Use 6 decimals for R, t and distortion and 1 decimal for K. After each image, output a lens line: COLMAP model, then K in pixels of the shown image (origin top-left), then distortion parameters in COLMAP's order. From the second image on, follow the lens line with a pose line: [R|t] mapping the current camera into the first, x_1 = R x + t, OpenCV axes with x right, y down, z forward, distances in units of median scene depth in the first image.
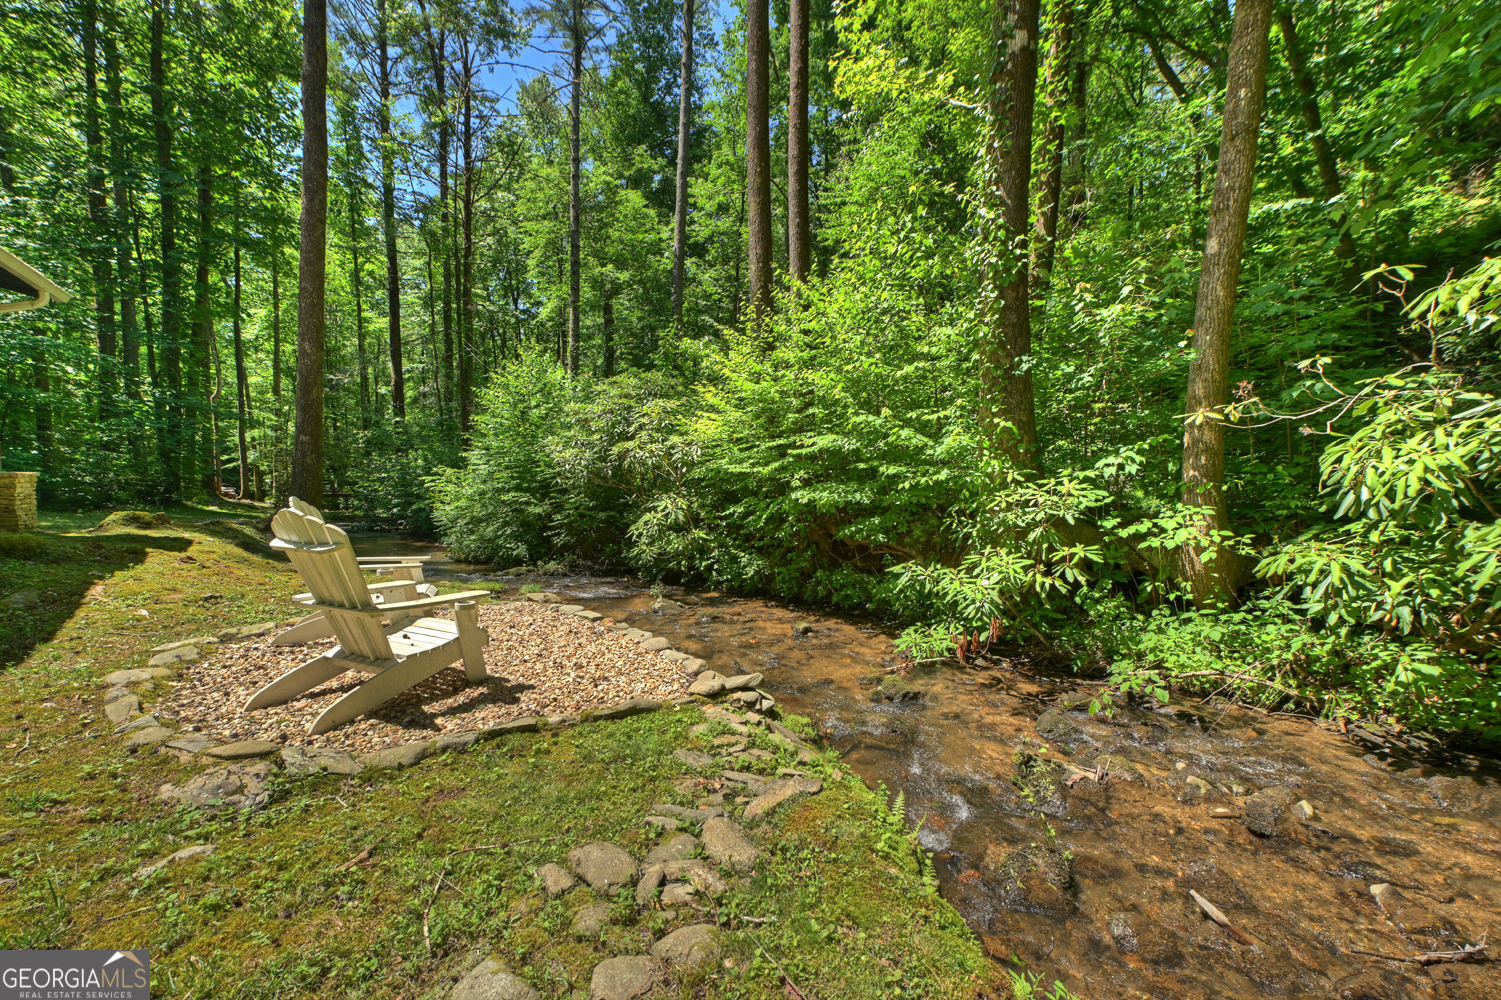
lens RADIAL K [[595.3, 0, 754.0], [0, 595.3, 513.7], [0, 0, 1]] dist [0.012847, -0.000457]
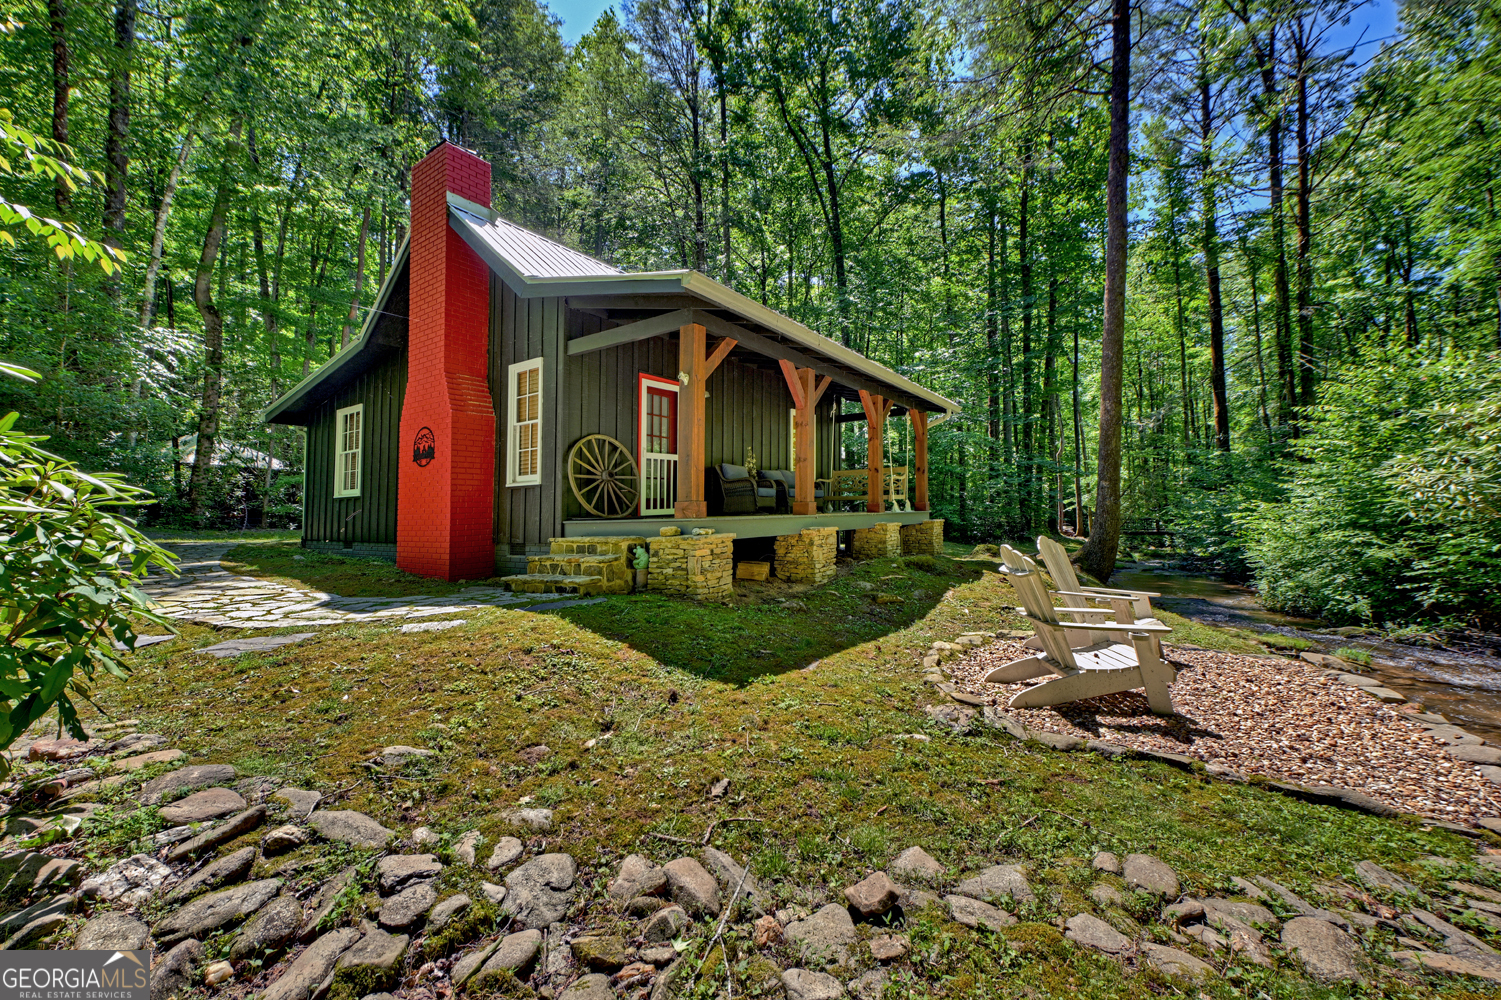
lens RADIAL K [[595.3, 0, 754.0], [0, 595.3, 513.7], [0, 0, 1]] dist [0.012847, -0.000457]
pose [[0.343348, -0.028730, -0.938769, 0.284694], [-0.030159, 0.998679, -0.041594, -0.004740], [0.938724, 0.042593, 0.342028, -0.045124]]
